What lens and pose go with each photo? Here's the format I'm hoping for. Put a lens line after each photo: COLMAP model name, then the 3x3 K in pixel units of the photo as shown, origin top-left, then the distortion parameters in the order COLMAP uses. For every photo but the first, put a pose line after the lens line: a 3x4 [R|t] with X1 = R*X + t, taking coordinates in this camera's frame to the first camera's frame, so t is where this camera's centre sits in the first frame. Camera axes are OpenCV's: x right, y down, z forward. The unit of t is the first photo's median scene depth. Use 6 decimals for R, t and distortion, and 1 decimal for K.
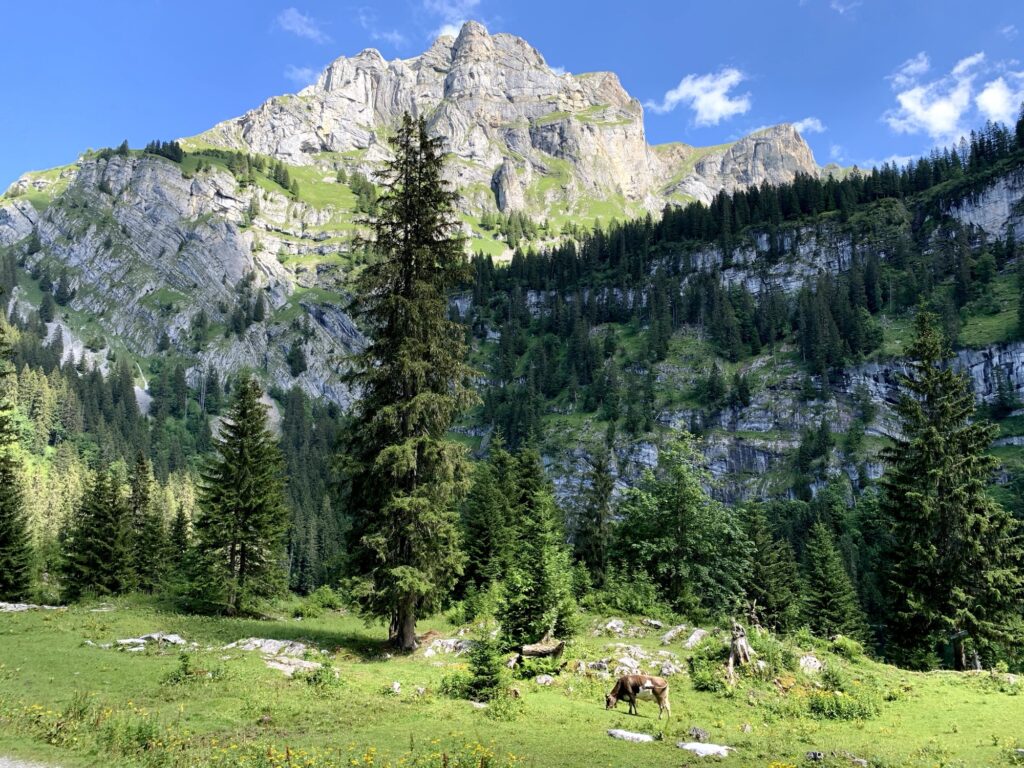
lens RADIAL K [[778.5, 0, 511.9], [0, 778.5, 382.7], [0, 0, 1]] dist [0.032294, -0.049259]
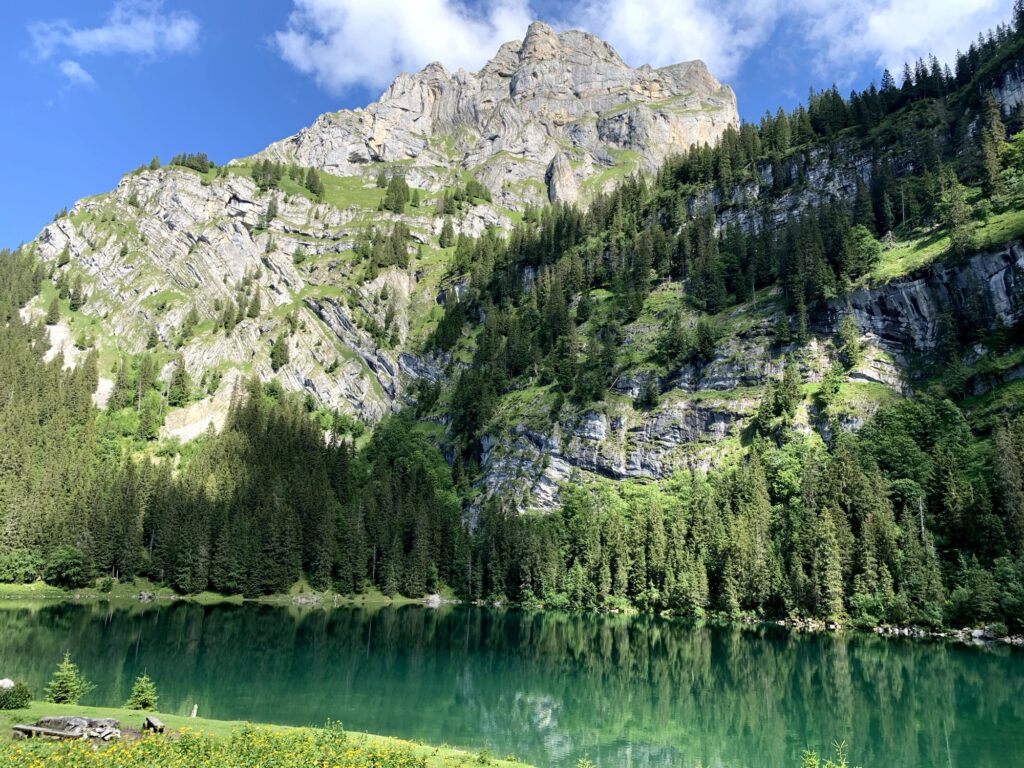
lens RADIAL K [[778.5, 0, 510.1], [0, 778.5, 382.0], [0, 0, 1]] dist [0.032294, -0.049259]
pose [[0.974769, -0.036384, -0.220232, 0.206352], [0.023655, 0.997908, -0.060162, 0.070339], [0.221961, 0.053435, 0.973590, 0.140556]]
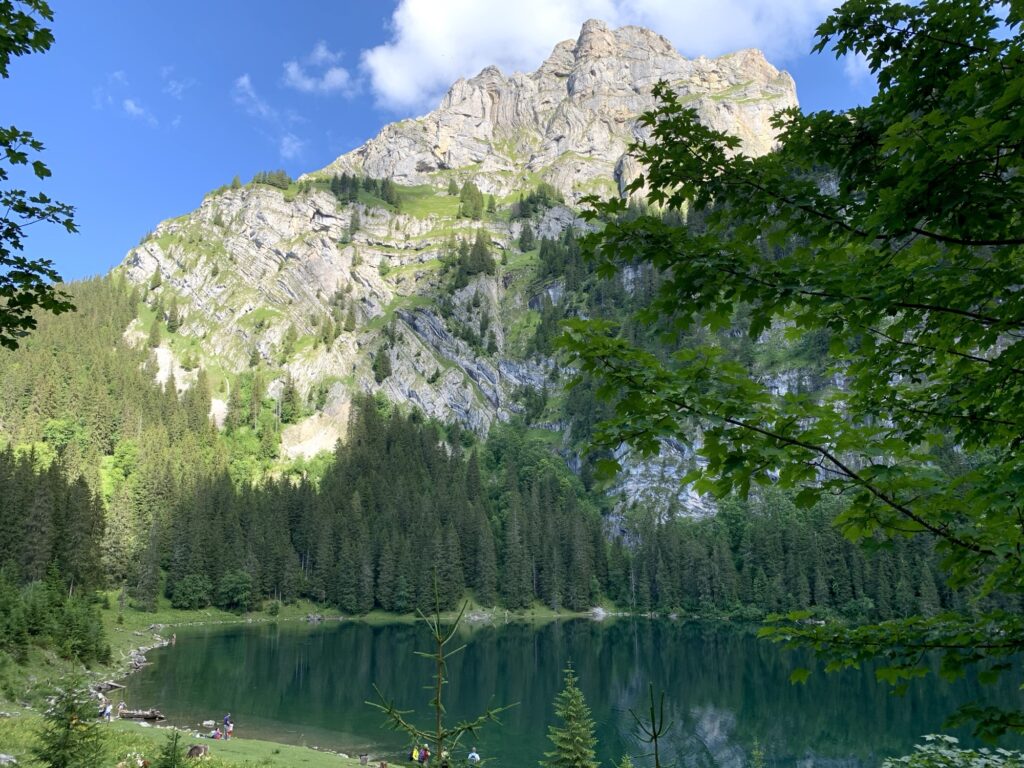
lens RADIAL K [[778.5, 0, 507.5], [0, 778.5, 377.6], [0, 0, 1]] dist [0.032294, -0.049259]
pose [[0.962241, -0.078749, -0.260559, 0.119169], [0.063387, 0.995747, -0.066861, 0.059247], [0.264716, 0.047821, 0.963140, 0.127971]]
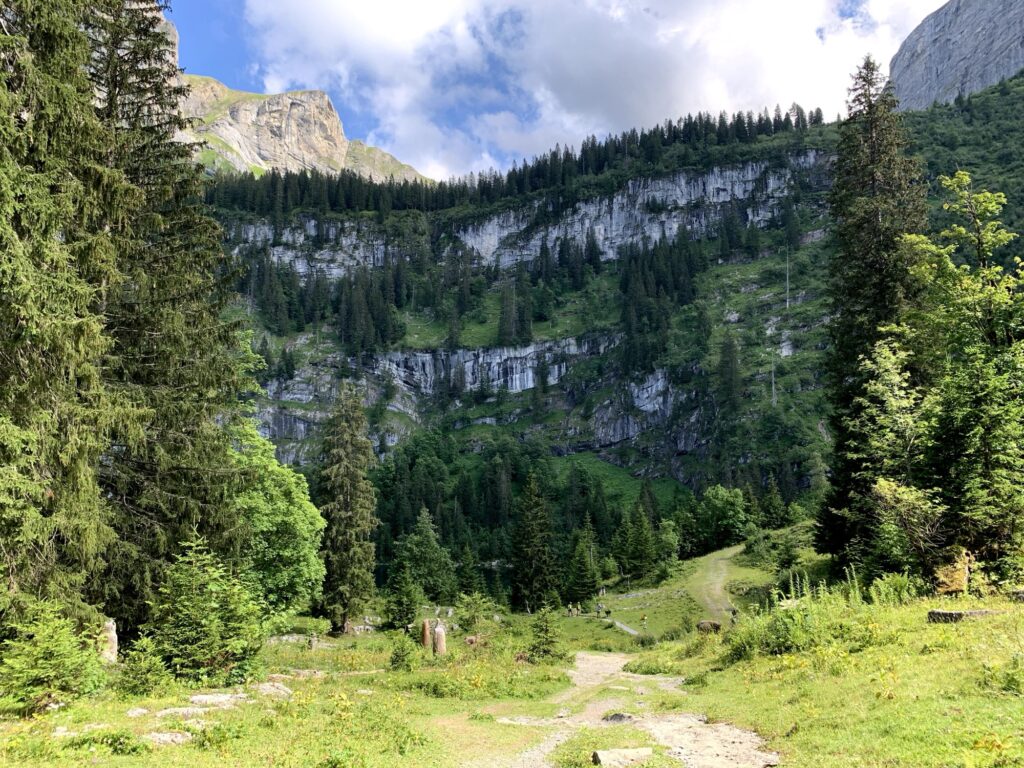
lens RADIAL K [[778.5, 0, 522.0], [0, 778.5, 373.8], [0, 0, 1]] dist [0.032294, -0.049259]
pose [[0.800494, 0.058140, 0.596515, -0.078886], [-0.099984, 0.994291, 0.037263, -0.039238], [-0.590943, -0.089470, 0.801737, -0.075556]]
